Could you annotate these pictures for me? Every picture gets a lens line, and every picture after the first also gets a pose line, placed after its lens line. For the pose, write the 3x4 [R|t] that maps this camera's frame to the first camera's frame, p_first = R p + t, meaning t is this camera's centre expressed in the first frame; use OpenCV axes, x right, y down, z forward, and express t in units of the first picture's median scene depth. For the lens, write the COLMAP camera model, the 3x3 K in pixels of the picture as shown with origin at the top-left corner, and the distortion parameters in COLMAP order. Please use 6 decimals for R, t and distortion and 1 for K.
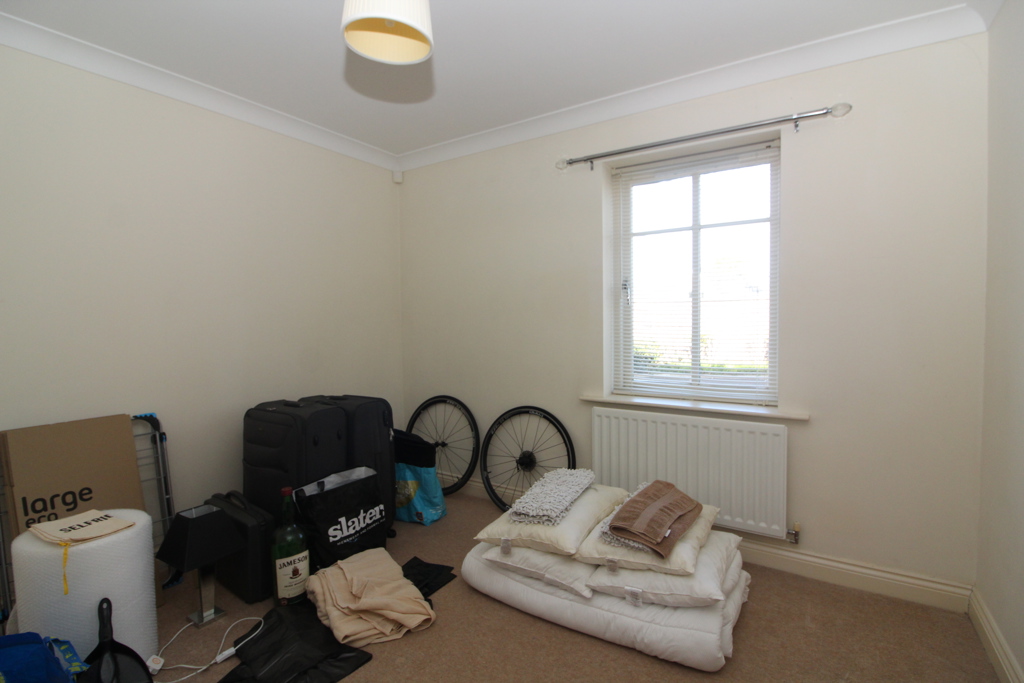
lens RADIAL K [[484.4, 0, 516.4], [0, 484.4, 331.5], [0, 0, 1]] dist [-0.000844, -0.000159]
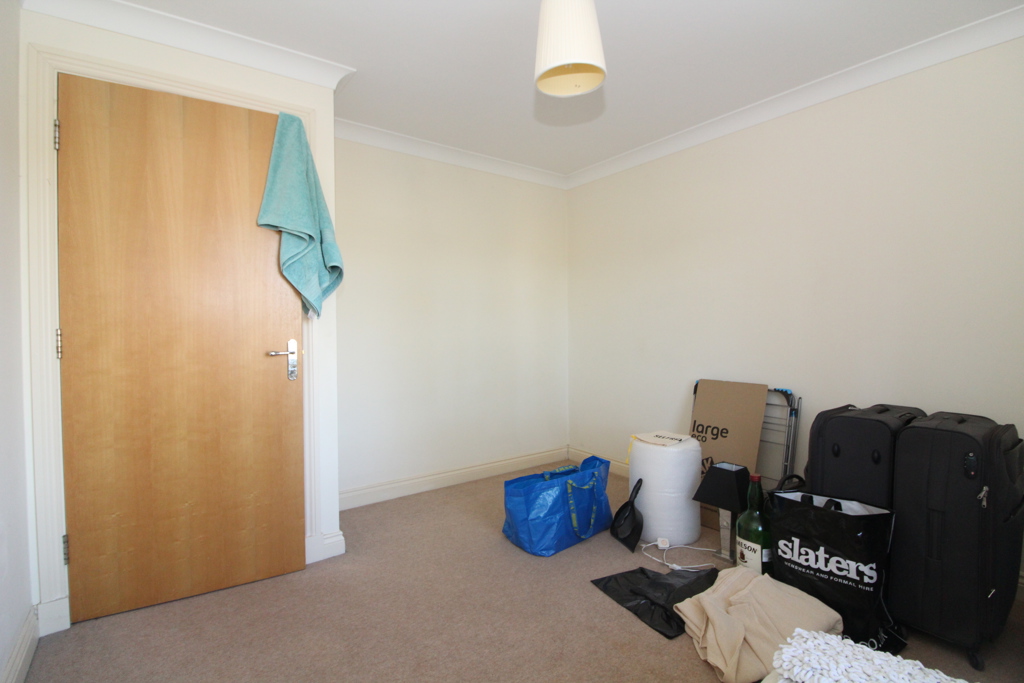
lens RADIAL K [[484.4, 0, 516.4], [0, 484.4, 331.5], [0, 0, 1]] dist [-0.000844, -0.000159]
pose [[-0.339358, 0.025988, -0.940298, 0.595659], [-0.008560, 0.999492, 0.030713, -0.002133], [0.940618, 0.018471, -0.338963, 0.812470]]
